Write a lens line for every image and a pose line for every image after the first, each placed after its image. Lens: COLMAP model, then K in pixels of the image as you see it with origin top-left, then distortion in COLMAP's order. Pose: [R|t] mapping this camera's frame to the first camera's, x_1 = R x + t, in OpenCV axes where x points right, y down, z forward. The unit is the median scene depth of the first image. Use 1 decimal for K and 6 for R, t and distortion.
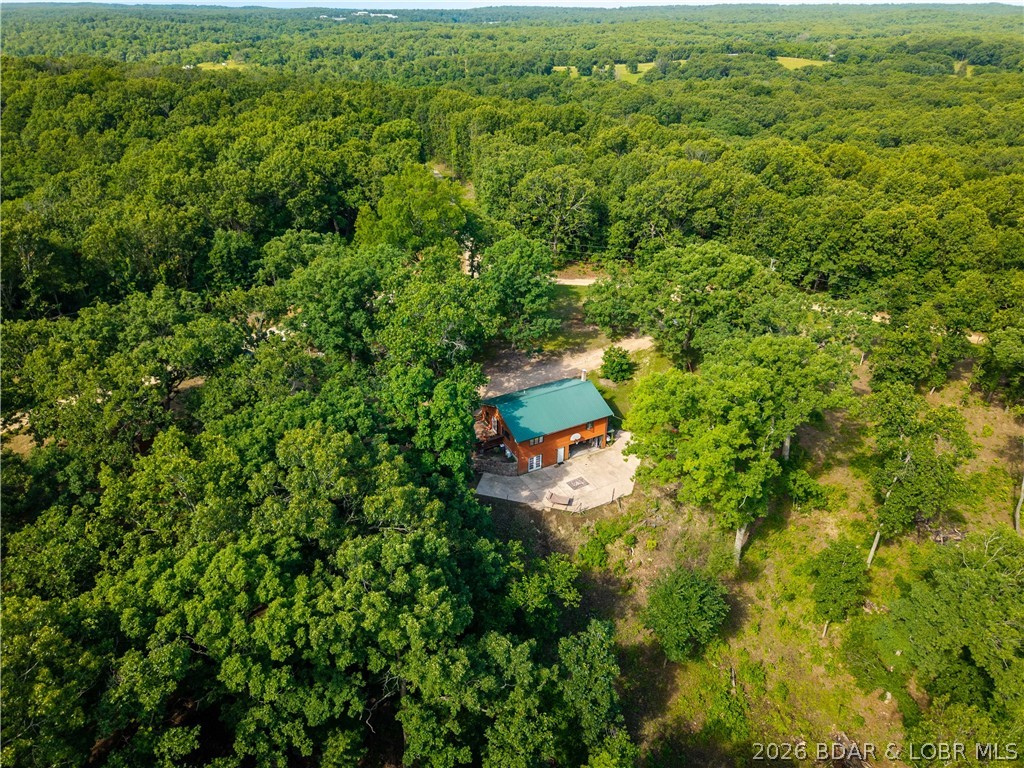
lens RADIAL K [[707.3, 0, 514.1], [0, 707.3, 387.9], [0, 0, 1]] dist [0.002118, 0.000165]
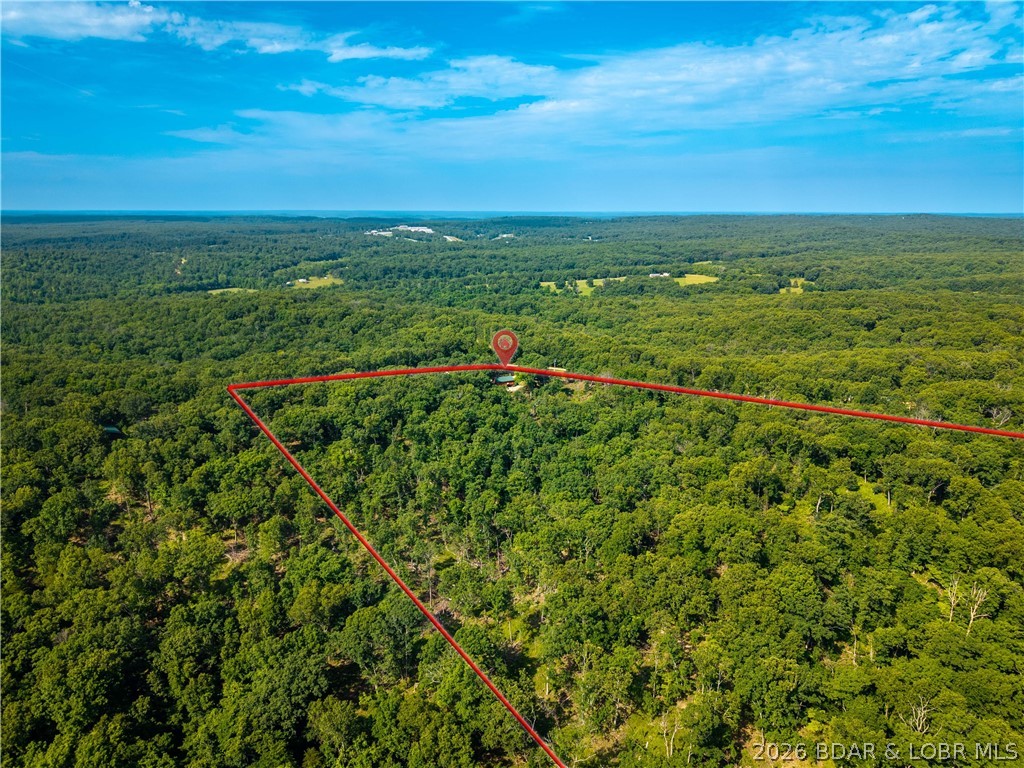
lens RADIAL K [[707.3, 0, 514.1], [0, 707.3, 387.9], [0, 0, 1]] dist [0.002118, 0.000165]
pose [[0.999767, -0.001195, -0.021562, 0.028716], [-0.003996, 0.970987, -0.239097, 0.163418], [0.021222, 0.239128, 0.970756, -0.508359]]
